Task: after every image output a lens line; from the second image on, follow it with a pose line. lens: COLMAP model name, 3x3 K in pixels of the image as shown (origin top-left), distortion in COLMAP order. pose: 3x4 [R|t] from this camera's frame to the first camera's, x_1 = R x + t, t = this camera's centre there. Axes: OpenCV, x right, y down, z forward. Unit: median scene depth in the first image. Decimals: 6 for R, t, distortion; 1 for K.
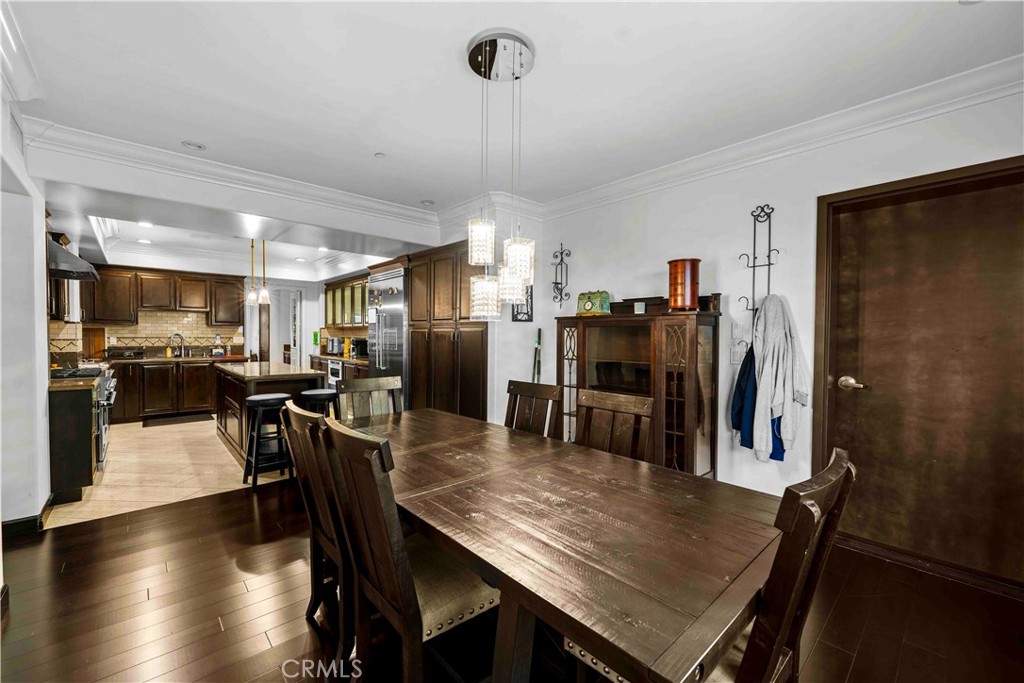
lens RADIAL K [[414.8, 0, 513.2], [0, 414.8, 349.1], [0, 0, 1]] dist [0.002307, -0.001821]
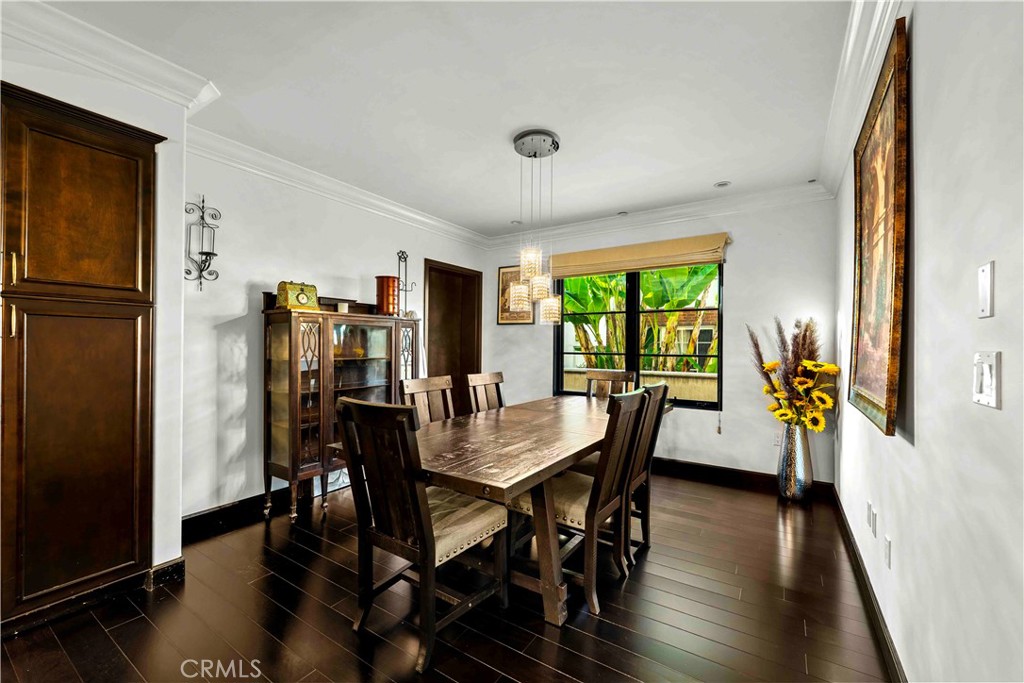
lens RADIAL K [[414.8, 0, 513.3], [0, 414.8, 342.8], [0, 0, 1]] dist [0.002307, -0.001821]
pose [[-0.249228, -0.007990, 0.968412, -0.433754], [0.011615, 0.999869, 0.011239, -0.009114], [-0.968375, 0.014049, -0.249103, 0.437449]]
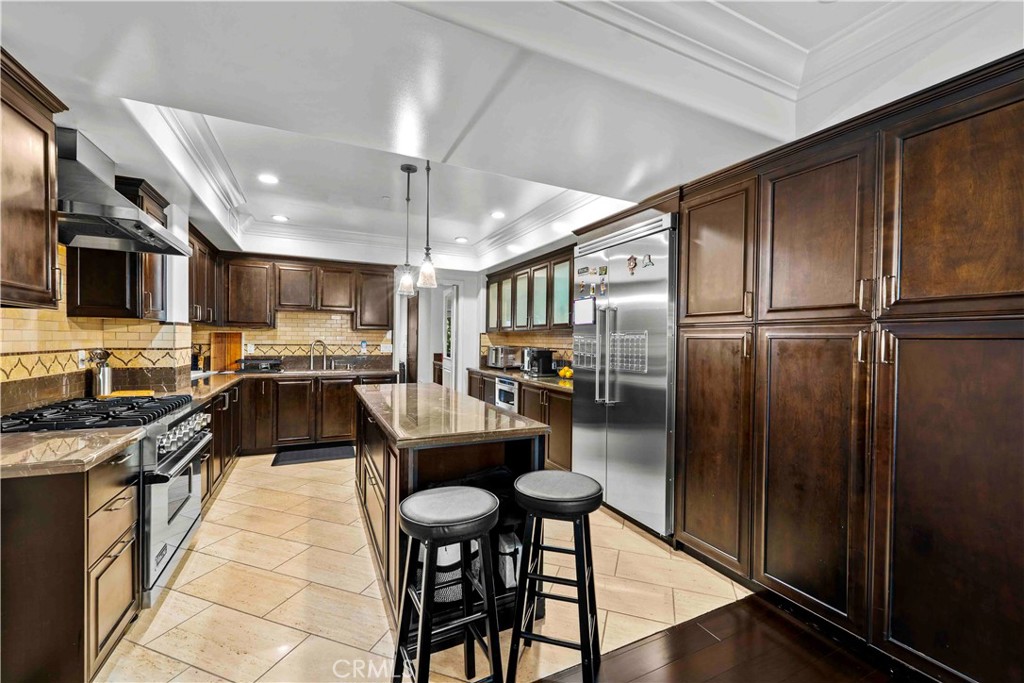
lens RADIAL K [[414.8, 0, 512.3], [0, 414.8, 350.2], [0, 0, 1]] dist [0.002307, -0.001821]
pose [[0.957834, 0.010883, -0.287117, -0.239193], [-0.014440, 0.999843, -0.010271, -0.015537], [0.286960, 0.013984, 0.957841, 0.364065]]
